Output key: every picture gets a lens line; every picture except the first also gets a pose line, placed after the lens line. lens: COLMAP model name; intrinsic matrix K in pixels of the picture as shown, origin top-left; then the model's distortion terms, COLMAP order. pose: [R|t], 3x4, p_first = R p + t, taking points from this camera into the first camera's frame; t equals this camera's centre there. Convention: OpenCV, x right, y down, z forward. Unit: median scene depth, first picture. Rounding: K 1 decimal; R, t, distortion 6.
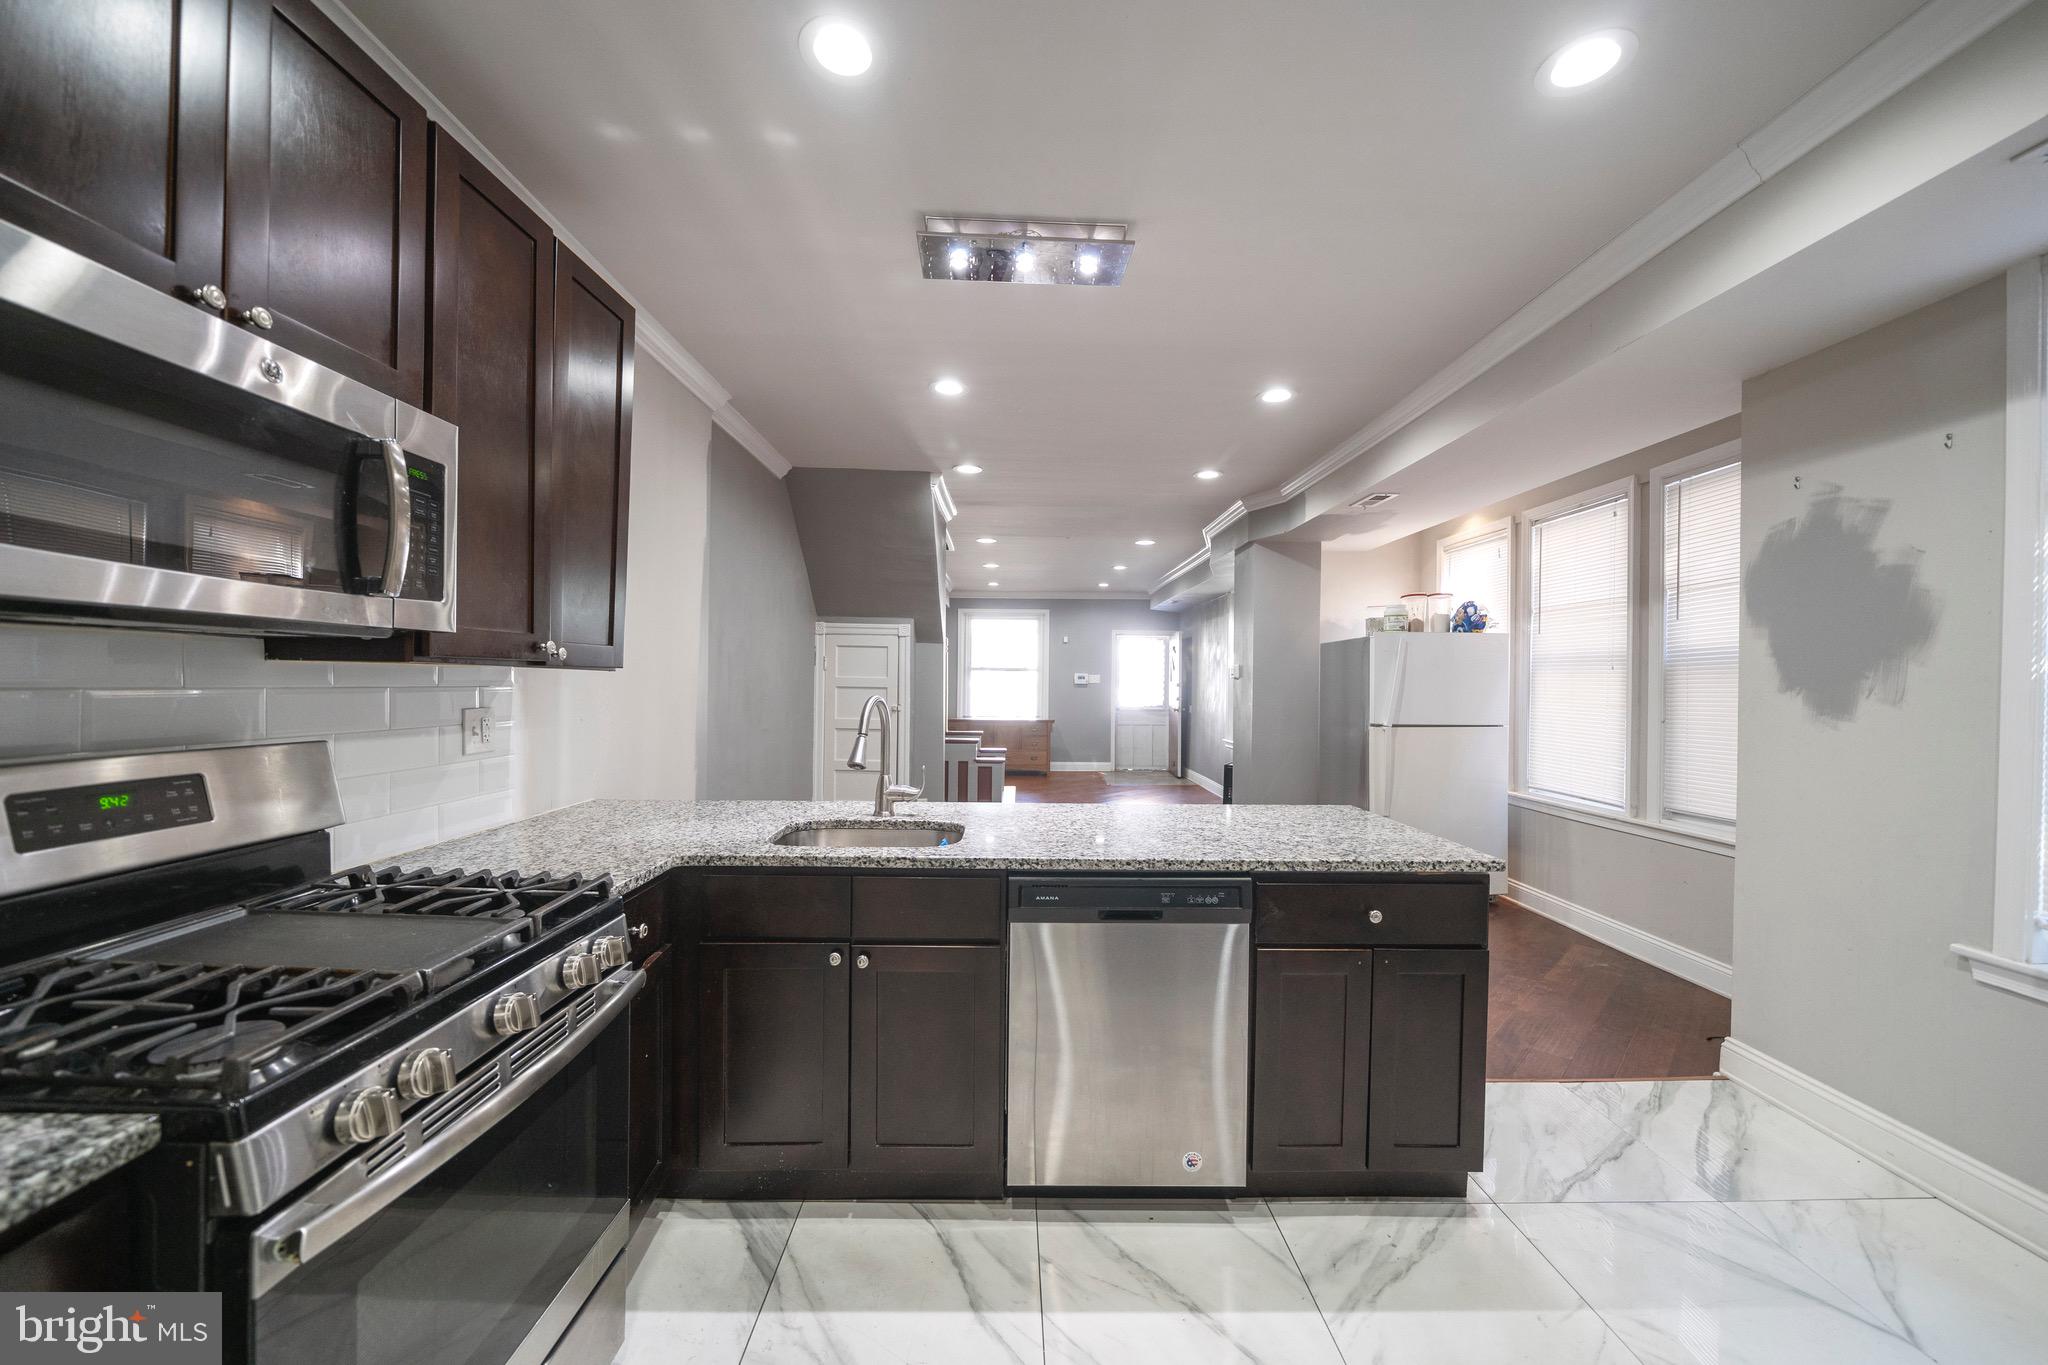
lens RADIAL K [[776.7, 0, 1018.5], [0, 776.7, 687.8], [0, 0, 1]] dist [-0.002813, -0.000049]
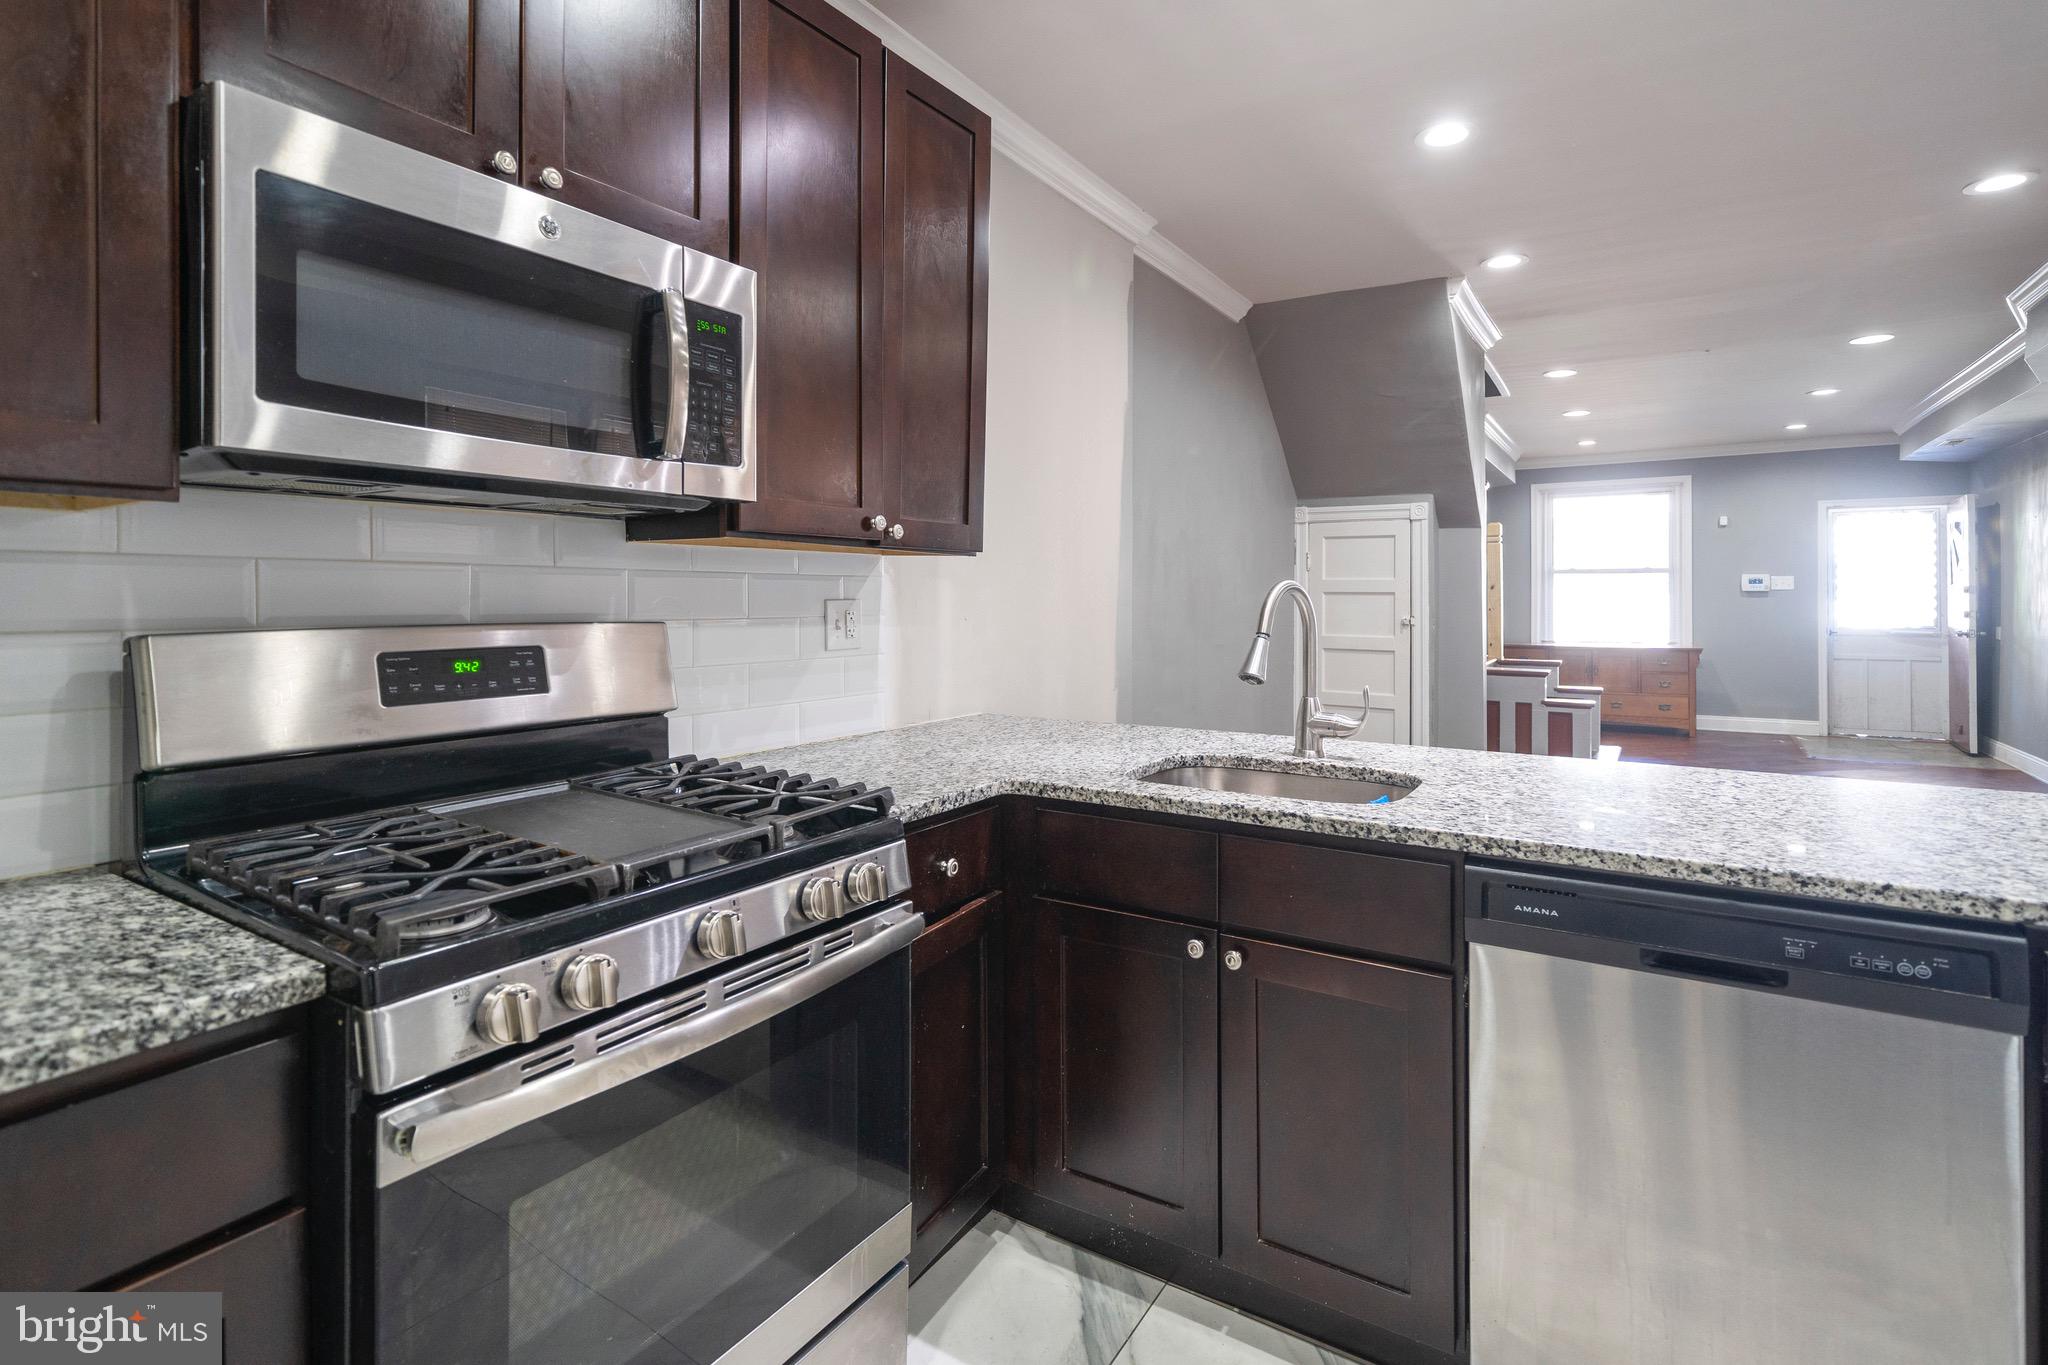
lens RADIAL K [[980.7, 0, 1029.4], [0, 980.7, 596.8], [0, 0, 1]] dist [0.003021, -0.000410]
pose [[0.839240, -0.011931, -0.543630, 0.120199], [0.005087, 0.999888, -0.014092, 0.044105], [0.543737, 0.009061, 0.839207, 0.173247]]
